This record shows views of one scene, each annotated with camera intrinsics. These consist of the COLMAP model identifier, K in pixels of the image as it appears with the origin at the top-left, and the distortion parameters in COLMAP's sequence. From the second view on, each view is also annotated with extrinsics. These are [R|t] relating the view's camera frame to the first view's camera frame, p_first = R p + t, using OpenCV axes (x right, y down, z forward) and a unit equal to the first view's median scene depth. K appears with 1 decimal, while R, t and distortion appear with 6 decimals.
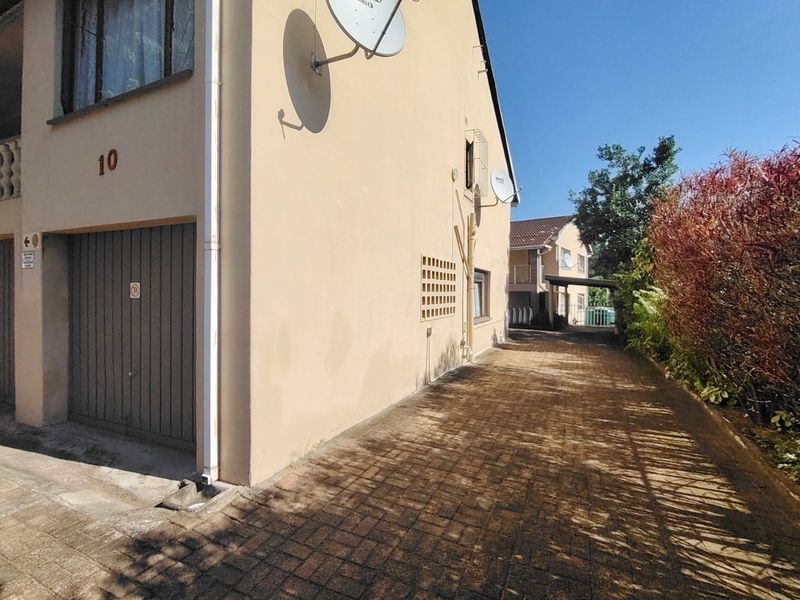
lens RADIAL K [[384.2, 0, 401.9], [0, 384.2, 293.1], [0, 0, 1]] dist [-0.014391, 0.005176]
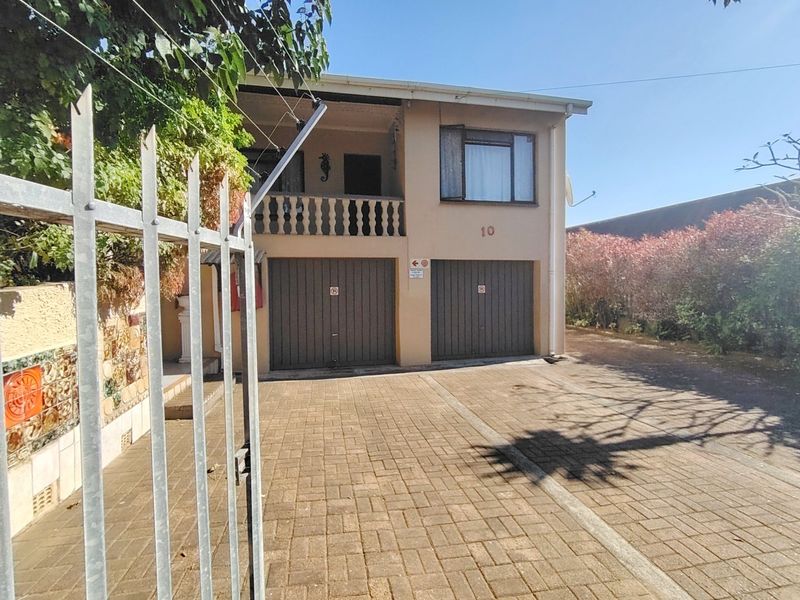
lens RADIAL K [[384.2, 0, 401.9], [0, 384.2, 293.1], [0, 0, 1]] dist [-0.014391, 0.005176]
pose [[0.798972, -0.031648, 0.600535, -1.438942], [0.013503, 0.999307, 0.034698, -0.040186], [-0.601217, -0.019614, 0.798845, -0.272932]]
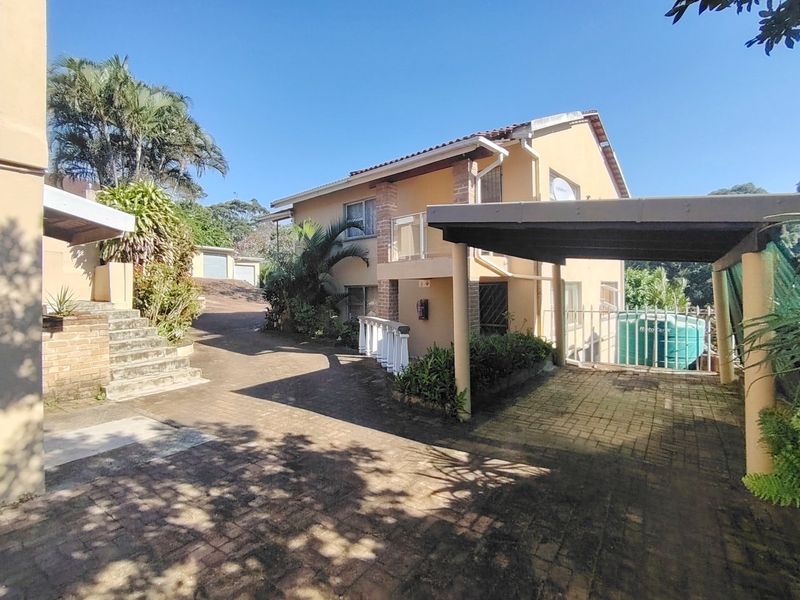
lens RADIAL K [[384.2, 0, 401.9], [0, 384.2, 293.1], [0, 0, 1]] dist [-0.014391, 0.005176]
pose [[0.995602, -0.020530, -0.091409, 1.087972], [0.021859, 0.999669, 0.013555, 0.015188], [0.091100, -0.015493, 0.995721, 2.142781]]
